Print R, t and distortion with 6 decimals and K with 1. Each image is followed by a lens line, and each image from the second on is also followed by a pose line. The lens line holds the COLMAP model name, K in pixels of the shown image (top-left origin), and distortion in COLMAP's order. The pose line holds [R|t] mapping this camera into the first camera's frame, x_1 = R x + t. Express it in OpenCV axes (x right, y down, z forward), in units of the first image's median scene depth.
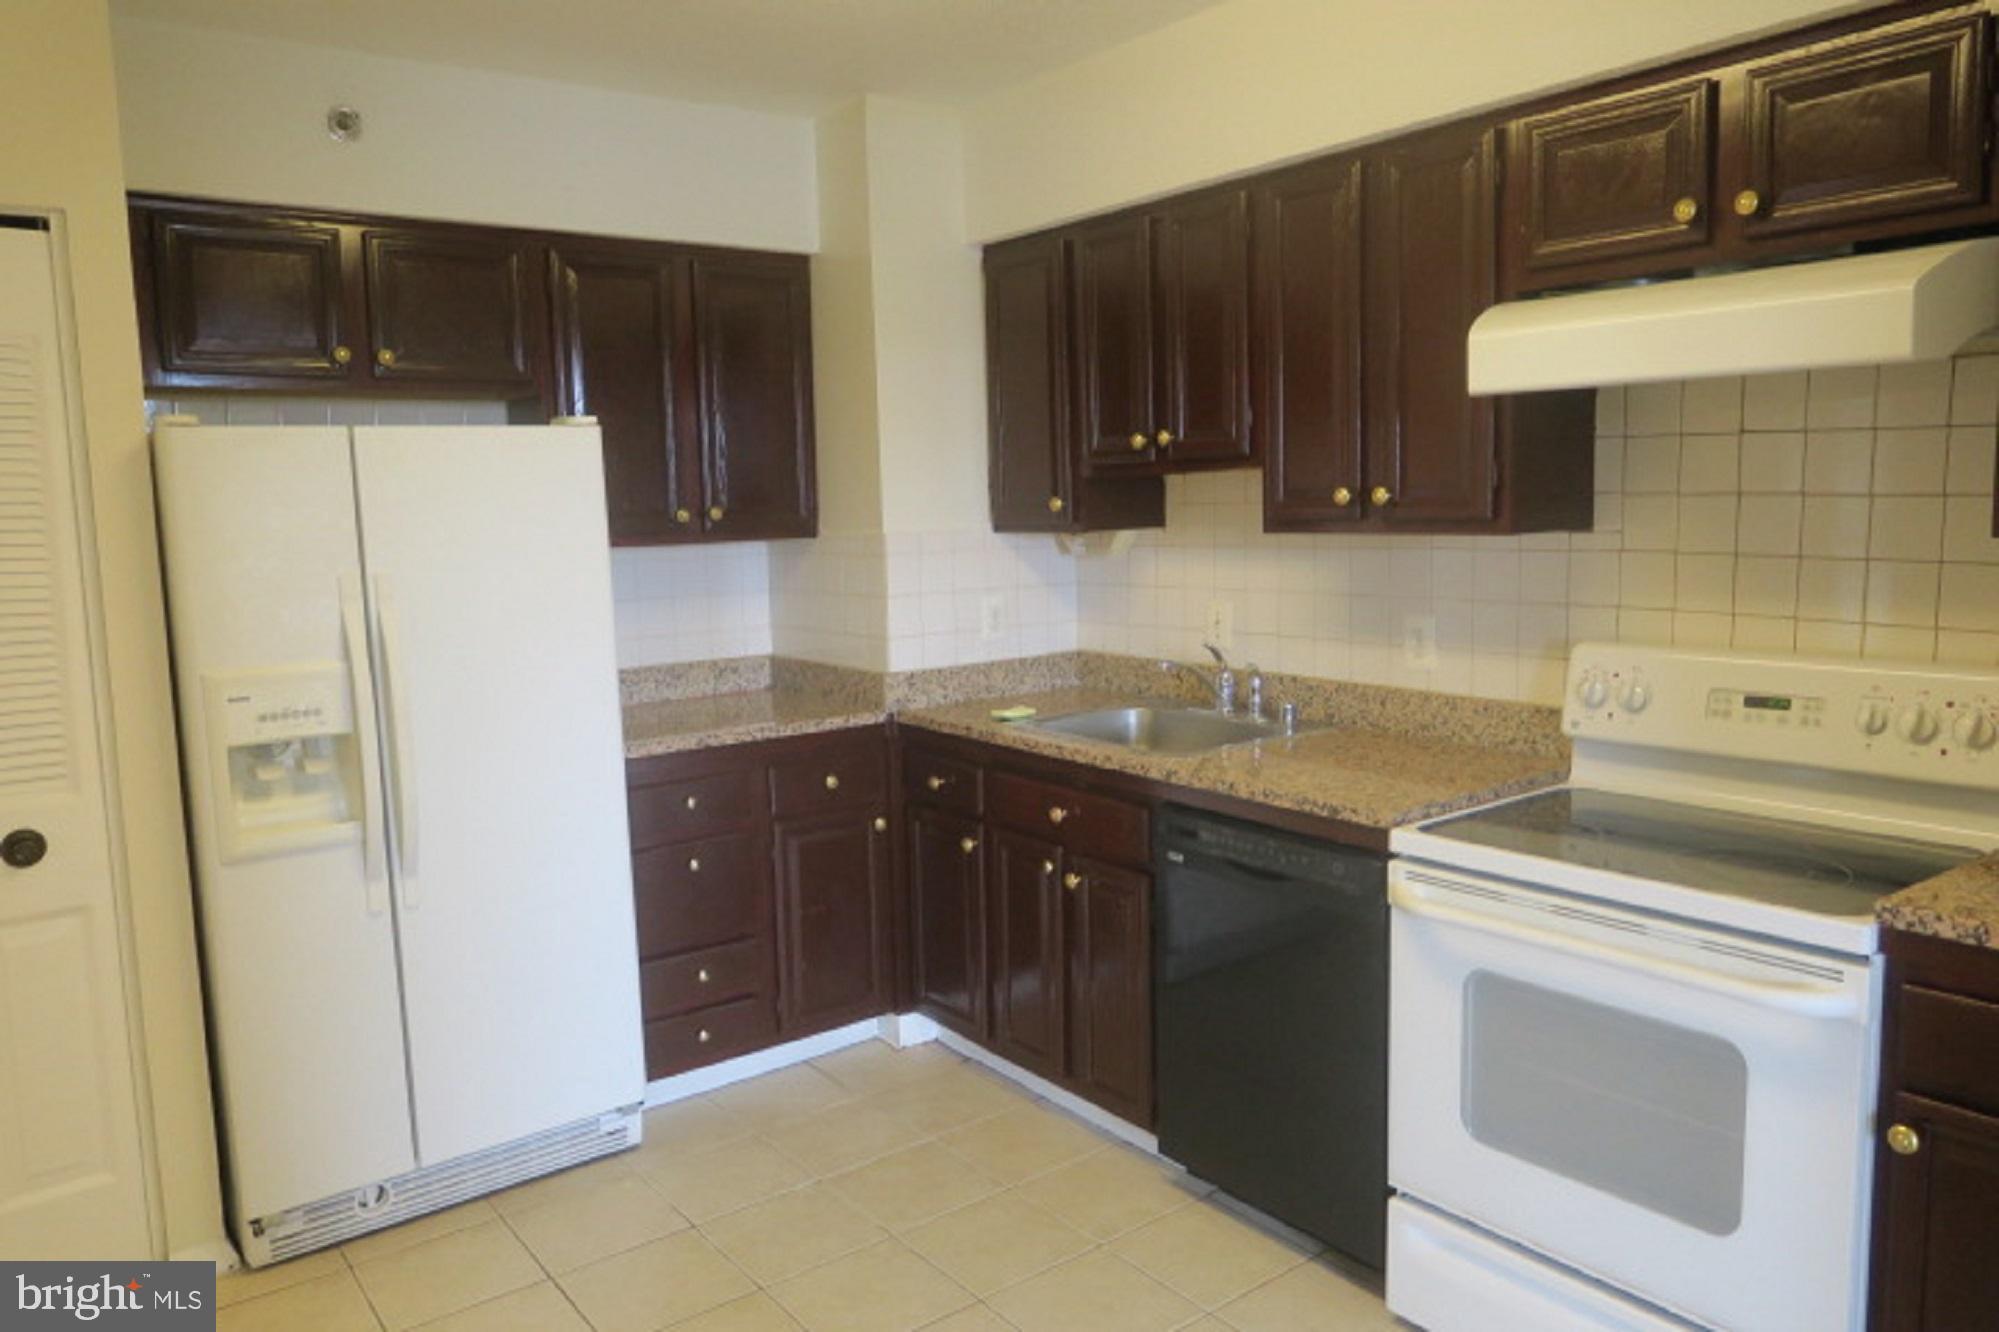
lens RADIAL K [[1384.8, 0, 1002.6], [0, 1384.8, 663.9], [0, 0, 1]] dist [-0.016572, 0.008634]
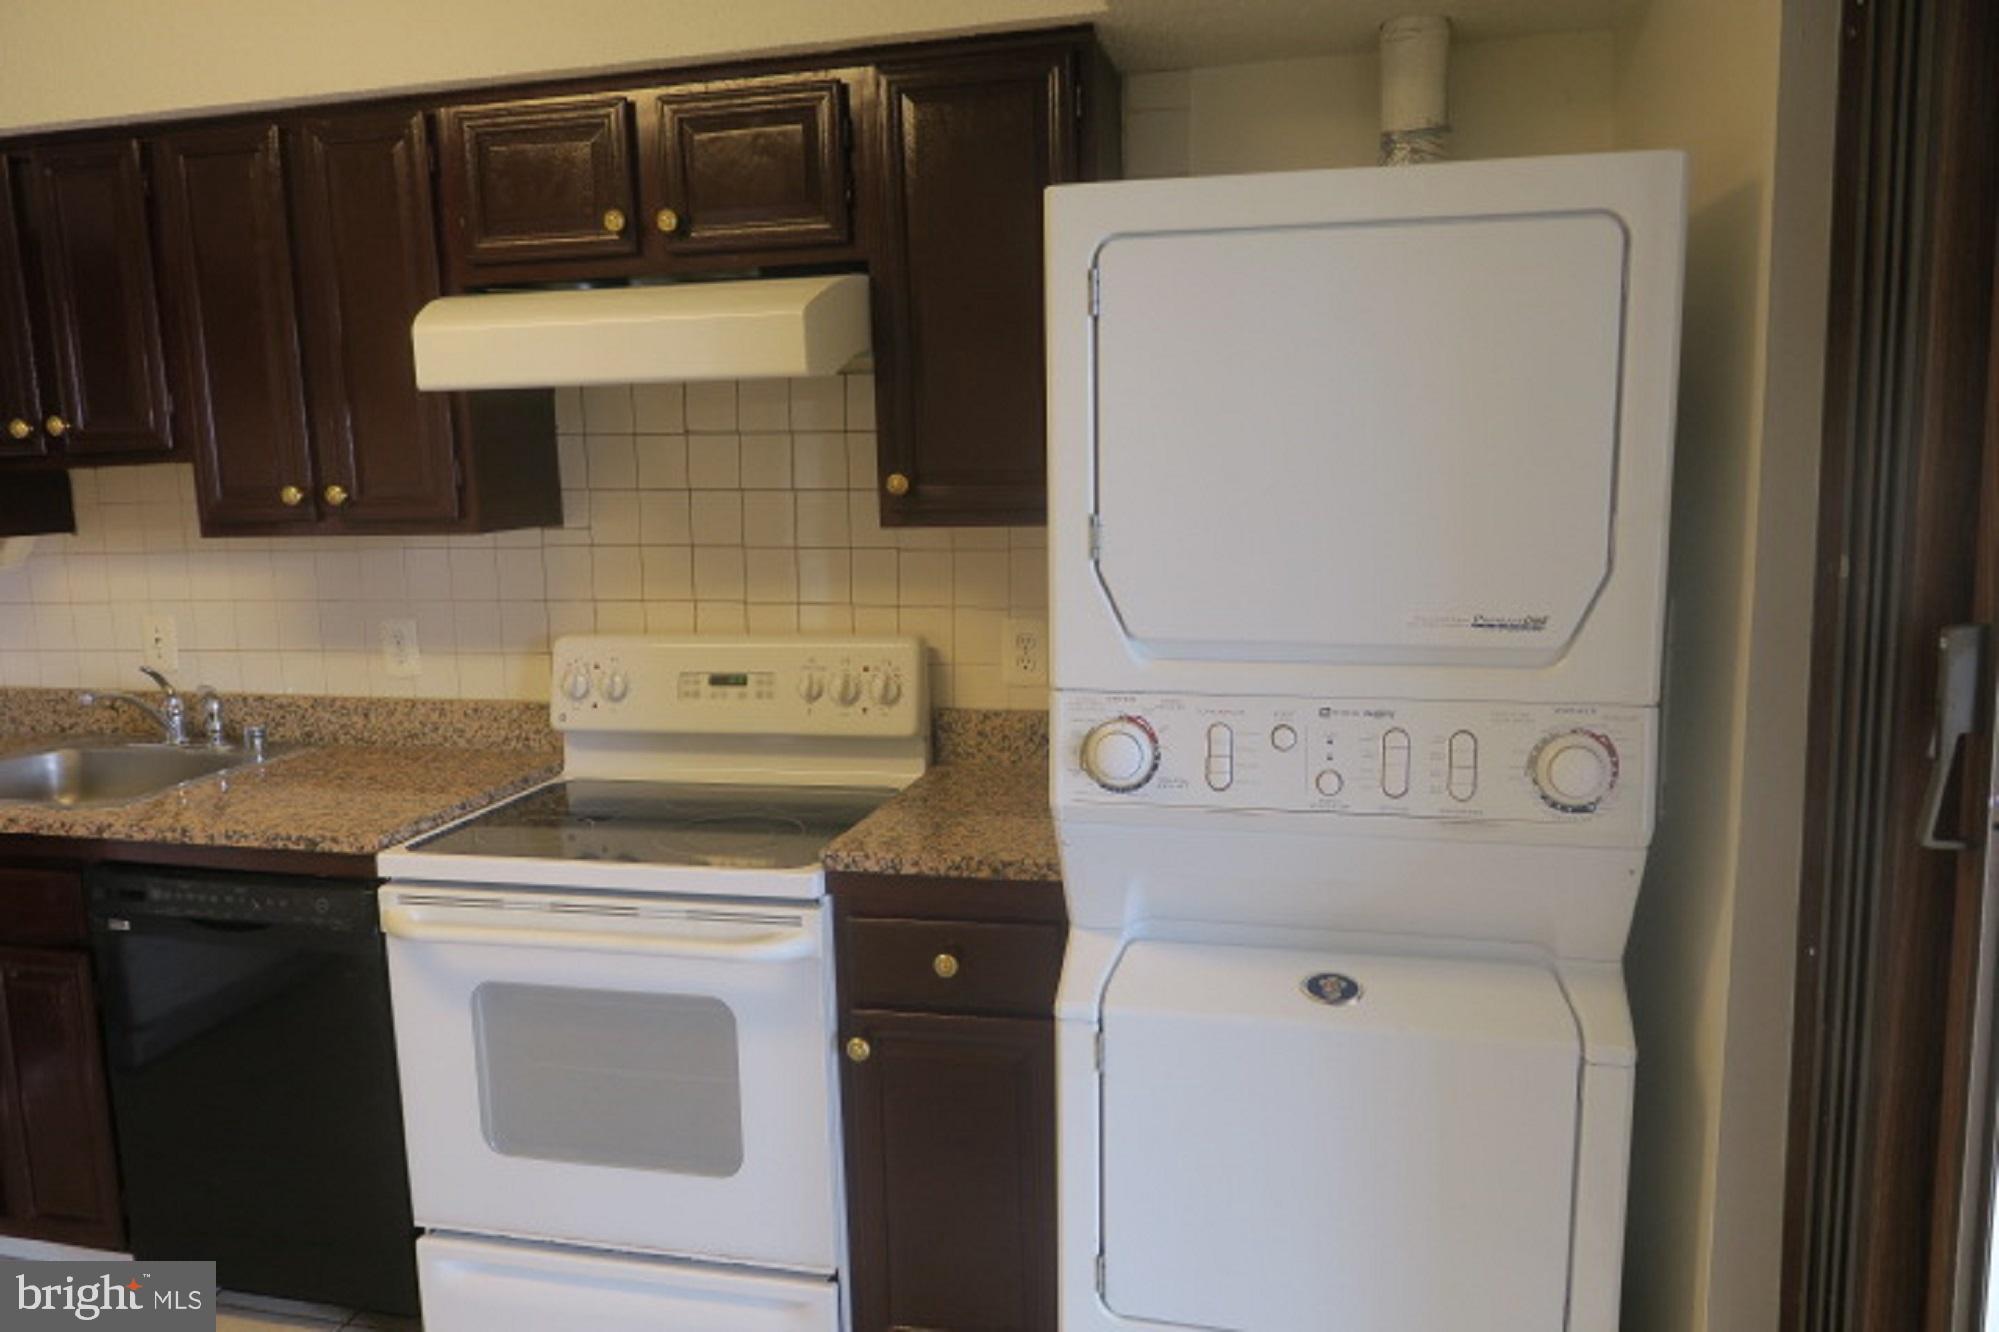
lens RADIAL K [[1384.8, 0, 1002.6], [0, 1384.8, 663.9], [0, 0, 1]] dist [-0.016572, 0.008634]
pose [[0.773074, -0.087349, 0.628273, 0.028355], [0.079866, 0.995995, 0.040200, -0.010595], [-0.629268, 0.019100, 0.776953, 0.005685]]
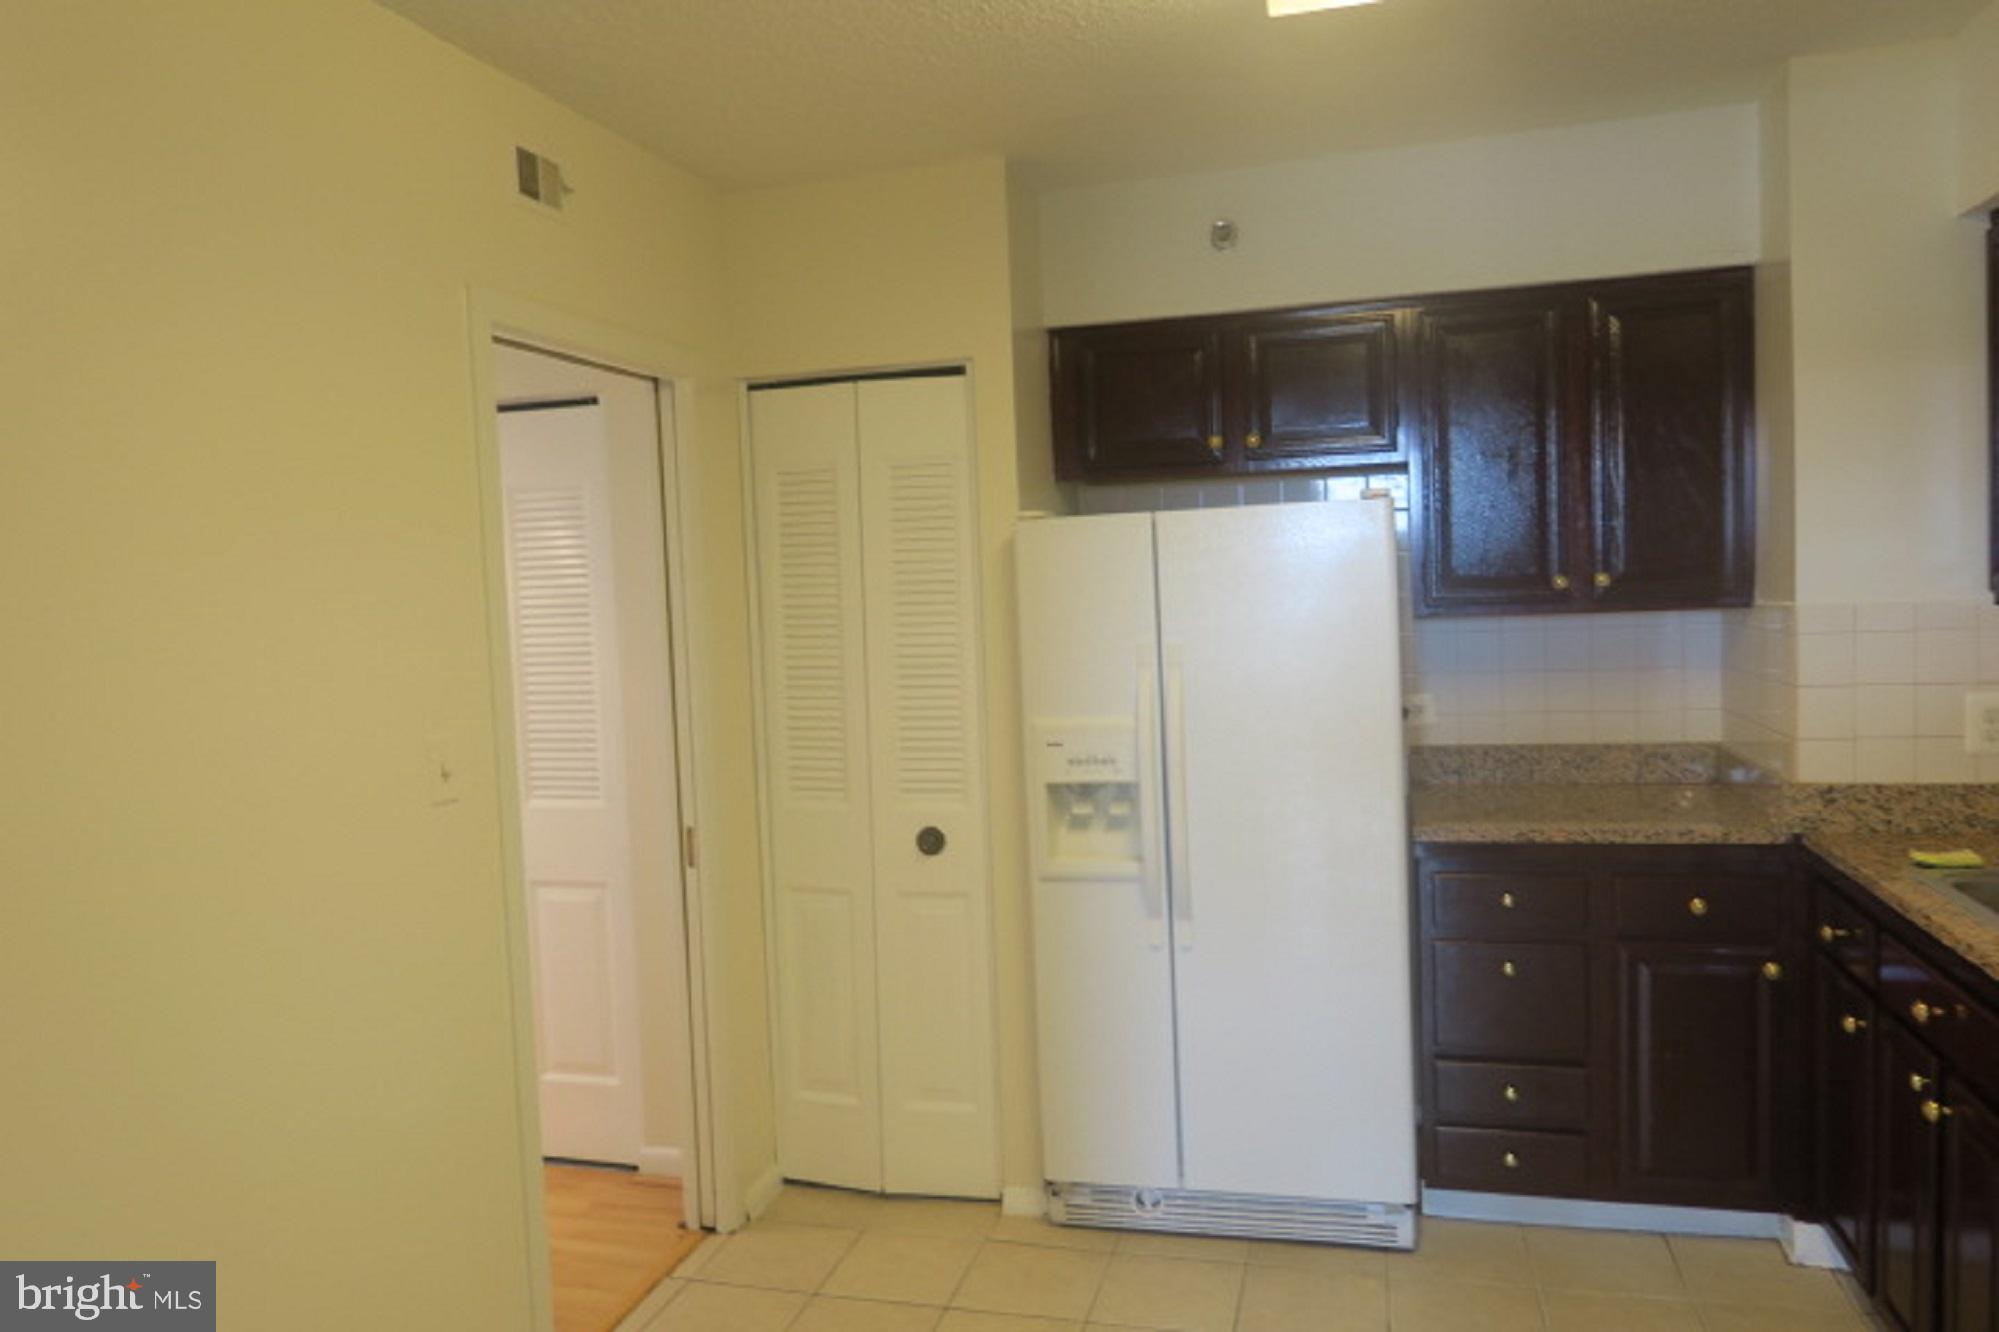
lens RADIAL K [[1384.8, 0, 1002.6], [0, 1384.8, 663.9], [0, 0, 1]] dist [-0.016572, 0.008634]
pose [[0.606728, 0.050011, -0.793334, 0.348708], [-0.069069, 0.997561, 0.010062, -0.049840], [0.791903, 0.048690, 0.608703, 0.215545]]
